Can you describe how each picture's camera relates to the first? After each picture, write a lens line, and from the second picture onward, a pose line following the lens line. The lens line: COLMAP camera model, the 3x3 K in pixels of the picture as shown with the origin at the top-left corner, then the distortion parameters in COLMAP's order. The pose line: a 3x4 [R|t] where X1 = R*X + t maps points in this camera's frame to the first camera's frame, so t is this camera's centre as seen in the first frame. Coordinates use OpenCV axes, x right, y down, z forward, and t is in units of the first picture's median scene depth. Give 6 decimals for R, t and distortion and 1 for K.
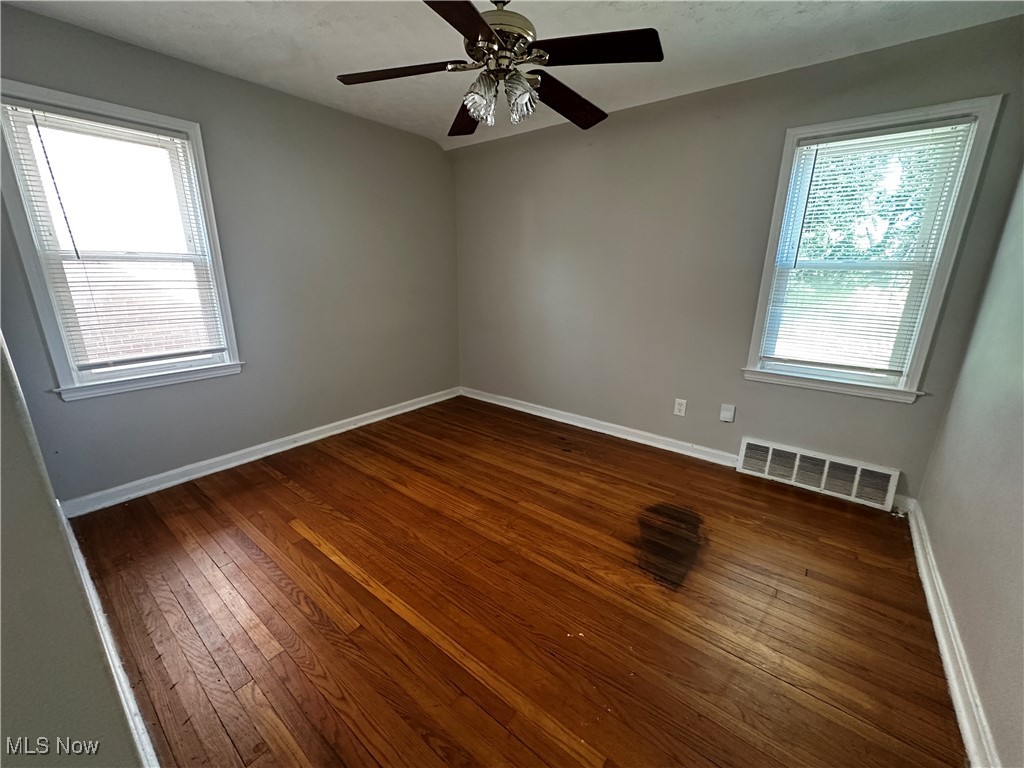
lens RADIAL K [[408.5, 0, 512.5], [0, 408.5, 383.7], [0, 0, 1]] dist [-0.002886, 0.000445]
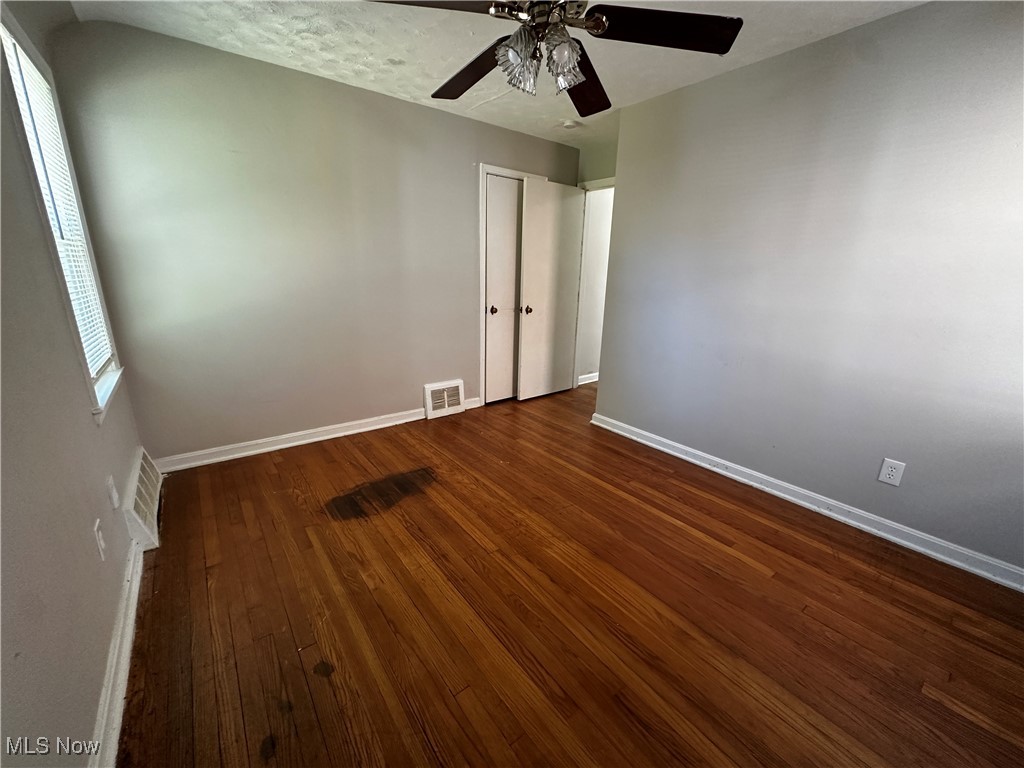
lens RADIAL K [[408.5, 0, 512.8], [0, 408.5, 382.0], [0, 0, 1]] dist [-0.002886, 0.000445]
pose [[-0.969403, -0.097405, 0.225323, -0.162351], [0.033928, 0.855929, 0.515980, -0.398680], [-0.243119, 0.507837, -0.826435, 1.469814]]
